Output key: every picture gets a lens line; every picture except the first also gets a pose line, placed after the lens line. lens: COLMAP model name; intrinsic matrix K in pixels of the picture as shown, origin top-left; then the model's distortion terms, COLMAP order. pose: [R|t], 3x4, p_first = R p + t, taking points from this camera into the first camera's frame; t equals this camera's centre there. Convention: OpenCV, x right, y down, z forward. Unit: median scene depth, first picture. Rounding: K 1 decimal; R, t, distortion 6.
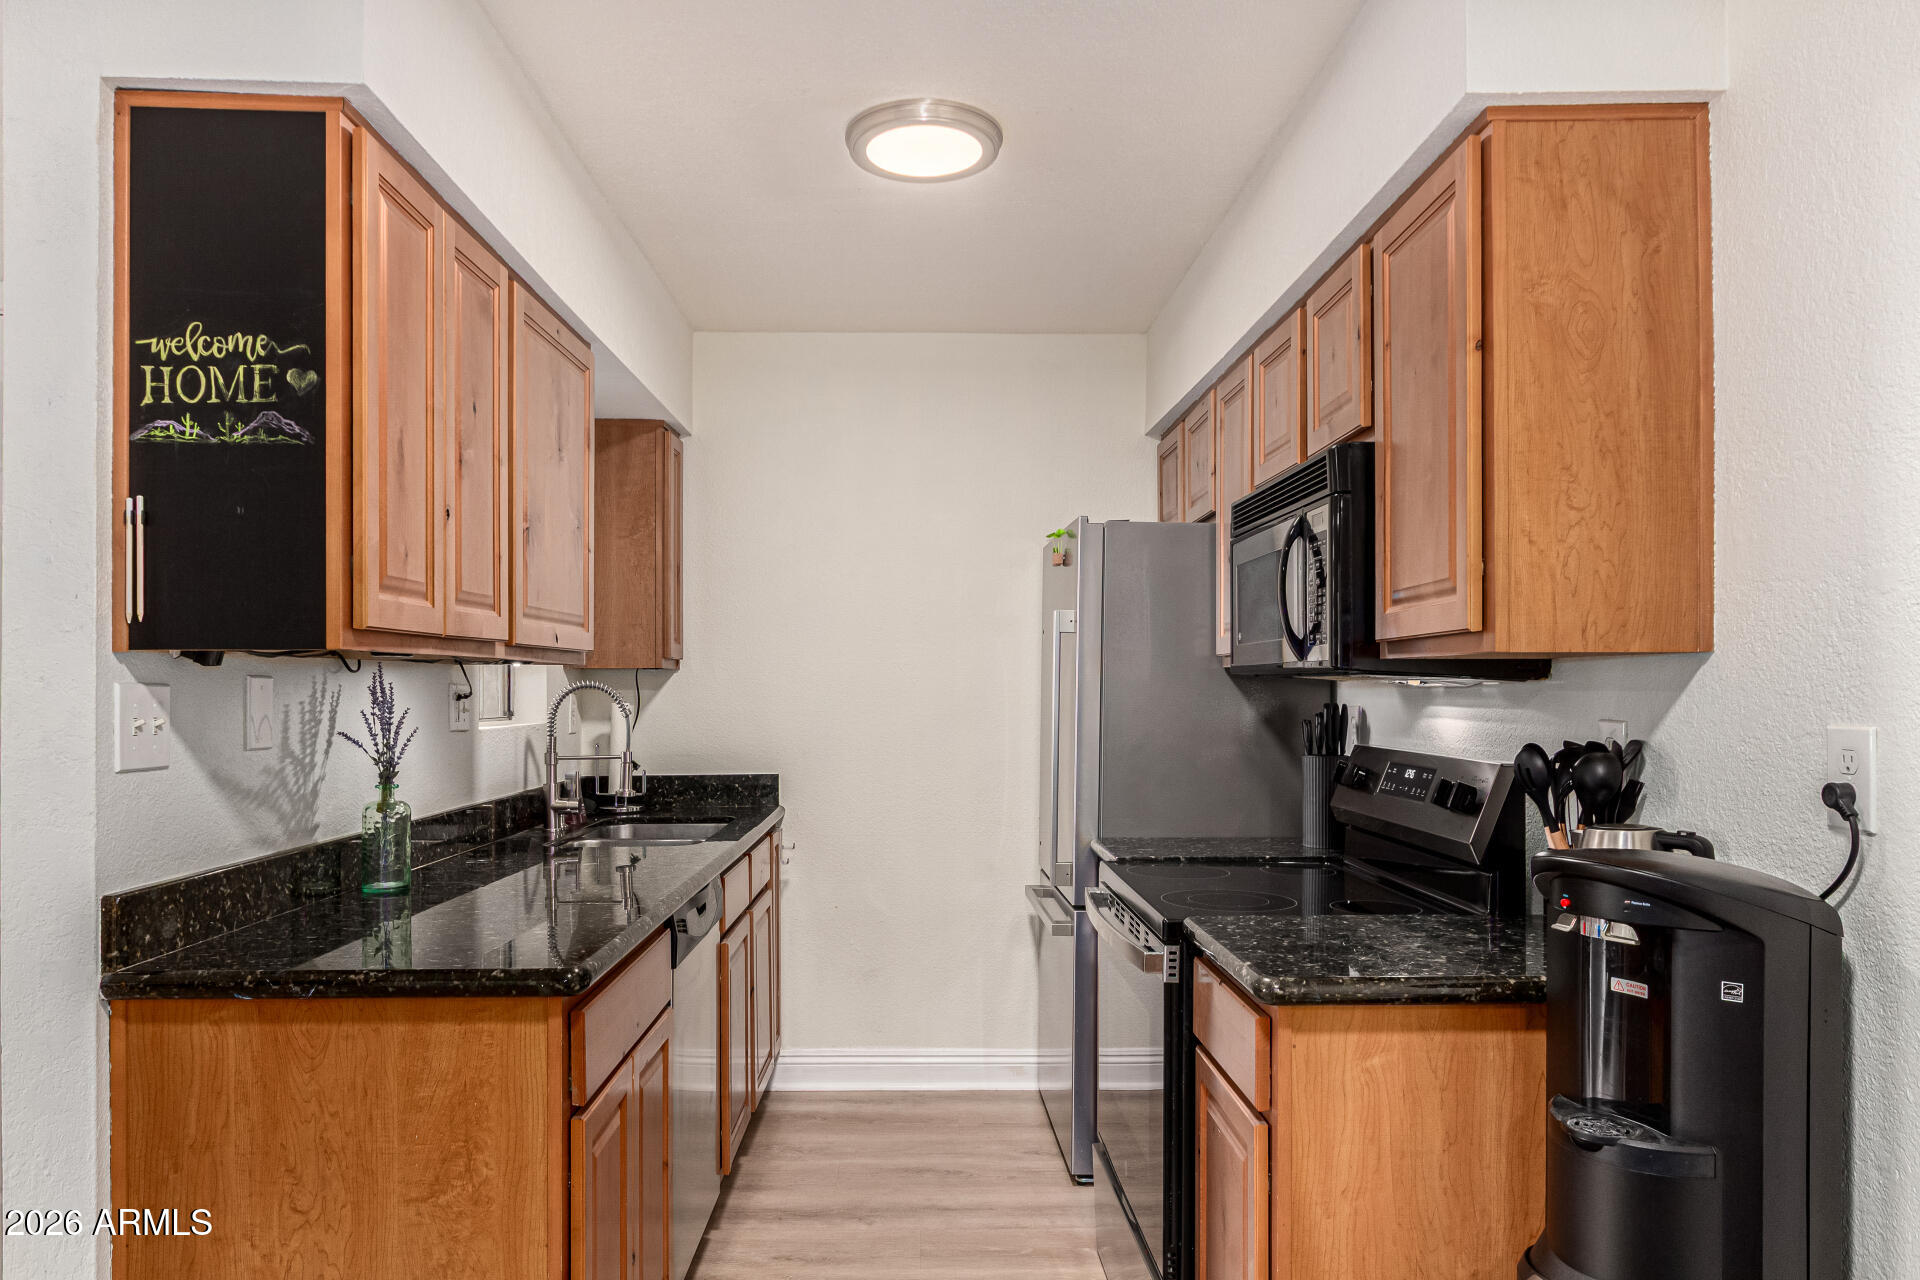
lens RADIAL K [[1290.5, 0, 946.3], [0, 1290.5, 681.3], [0, 0, 1]] dist [-0.001533, -0.002308]
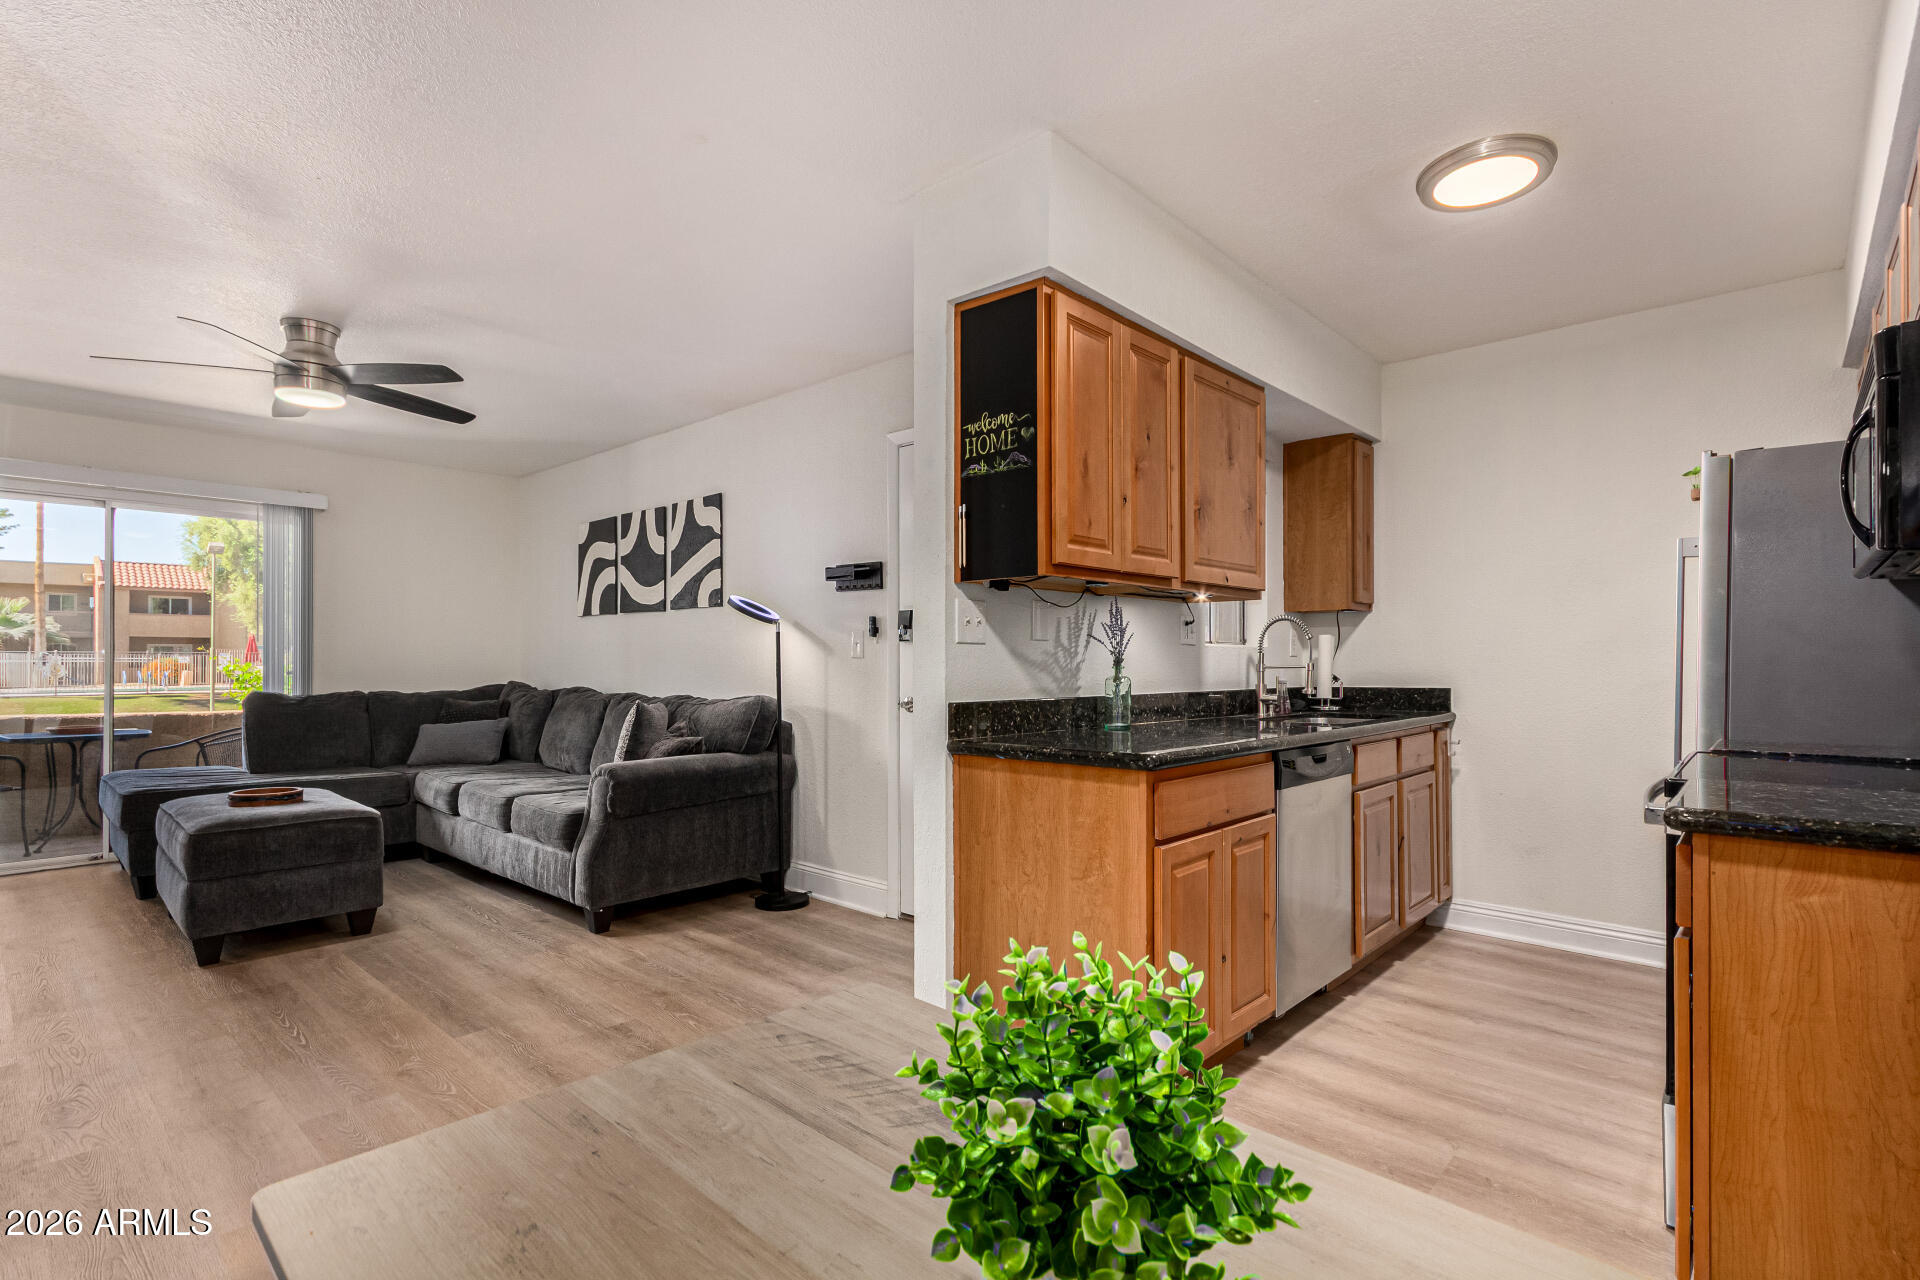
lens RADIAL K [[901.5, 0, 965.1], [0, 901.5, 655.2], [0, 0, 1]] dist [0.006685, -0.000969]
pose [[0.729101, -0.003146, -0.684399, 0.253263], [0.002798, 0.999995, -0.001615, 0.070279], [0.684400, -0.000737, 0.729106, -0.015865]]
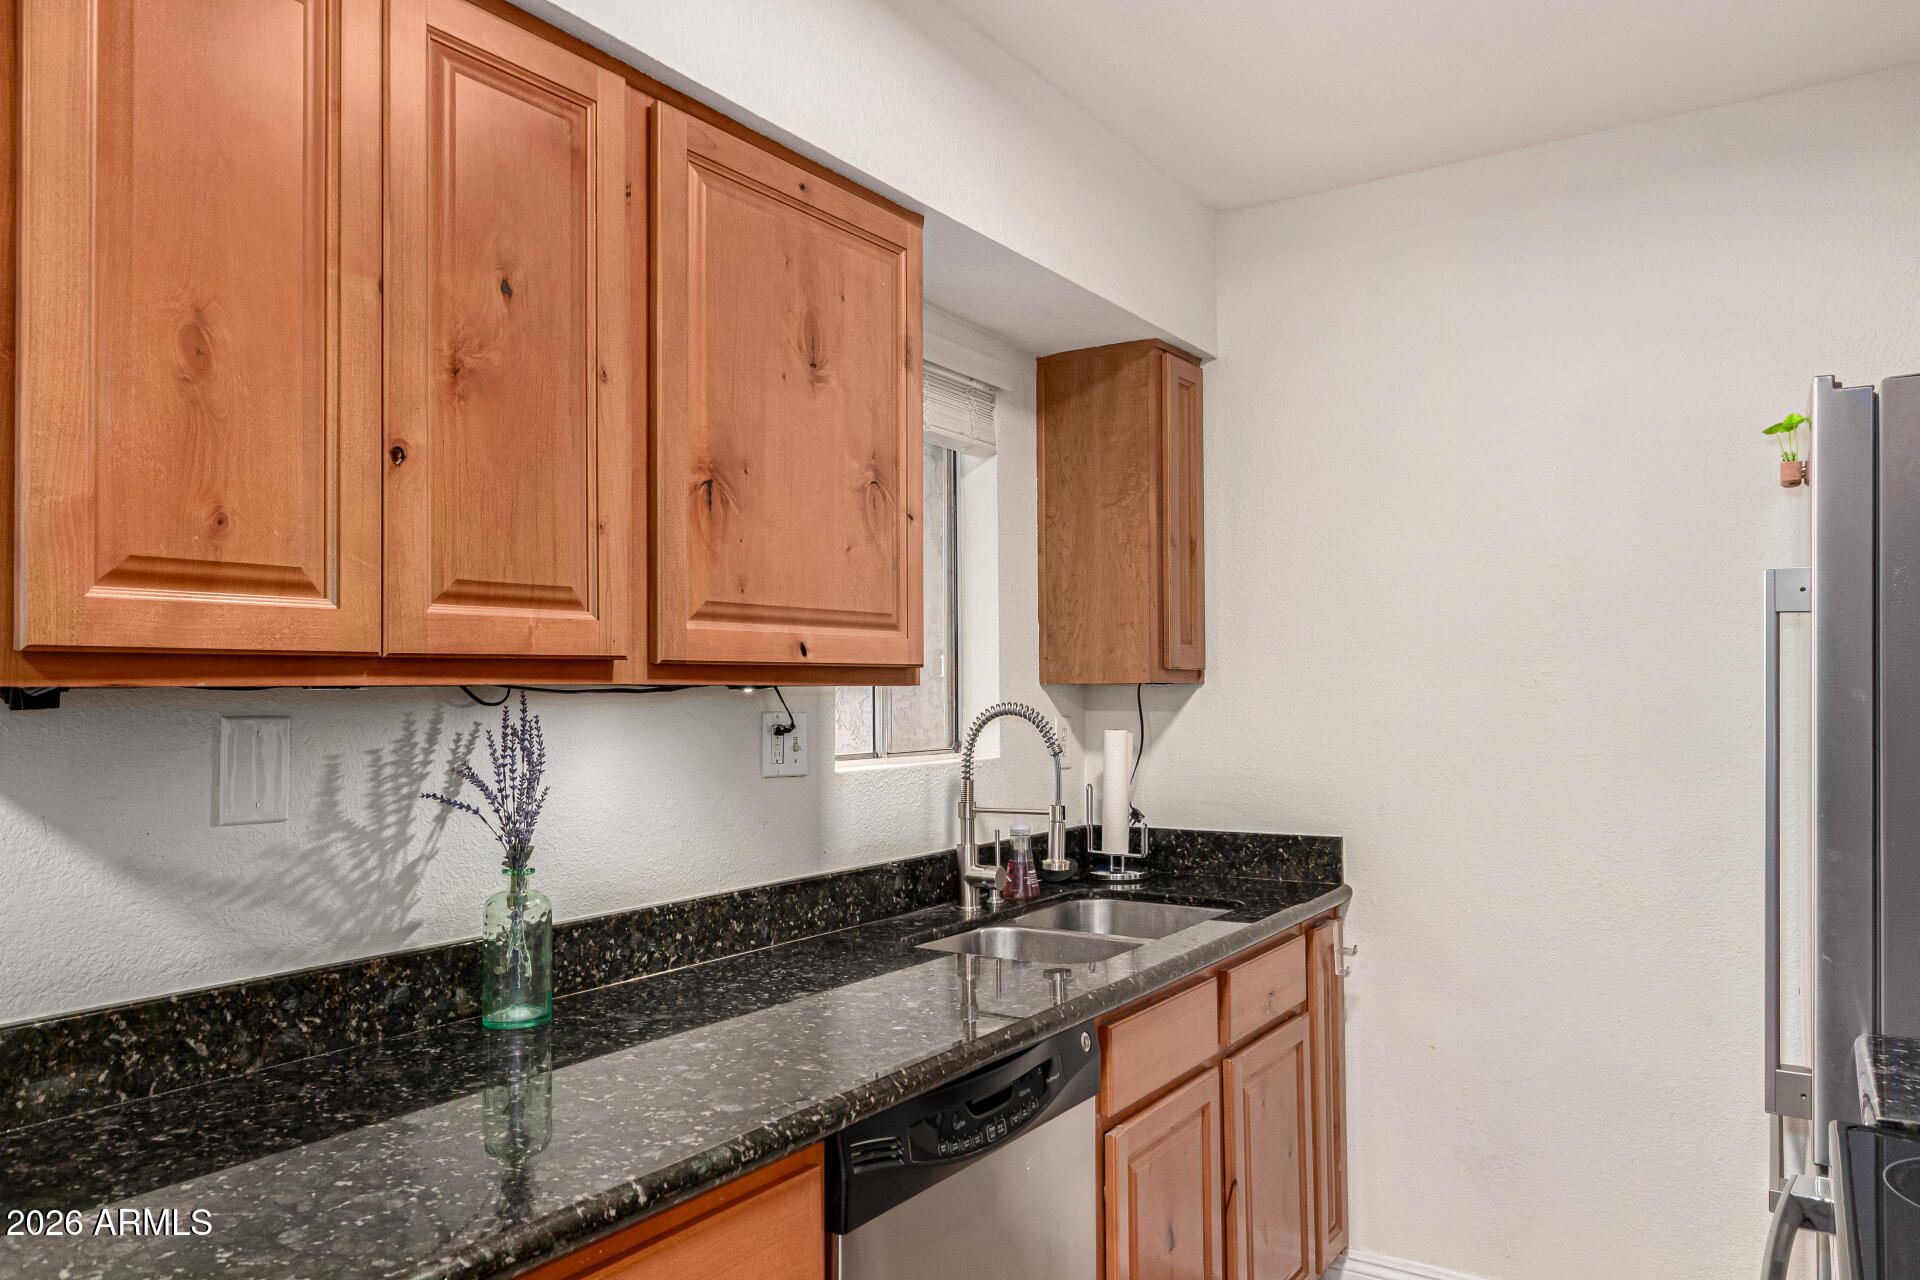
lens RADIAL K [[1290.5, 0, 953.4], [0, 1290.5, 653.6], [0, 0, 1]] dist [-0.001533, -0.002308]
pose [[0.823818, -0.018127, -0.566564, 0.159102], [0.006346, 0.999721, -0.022759, -0.018533], [0.566819, 0.015154, 0.823703, 0.593470]]
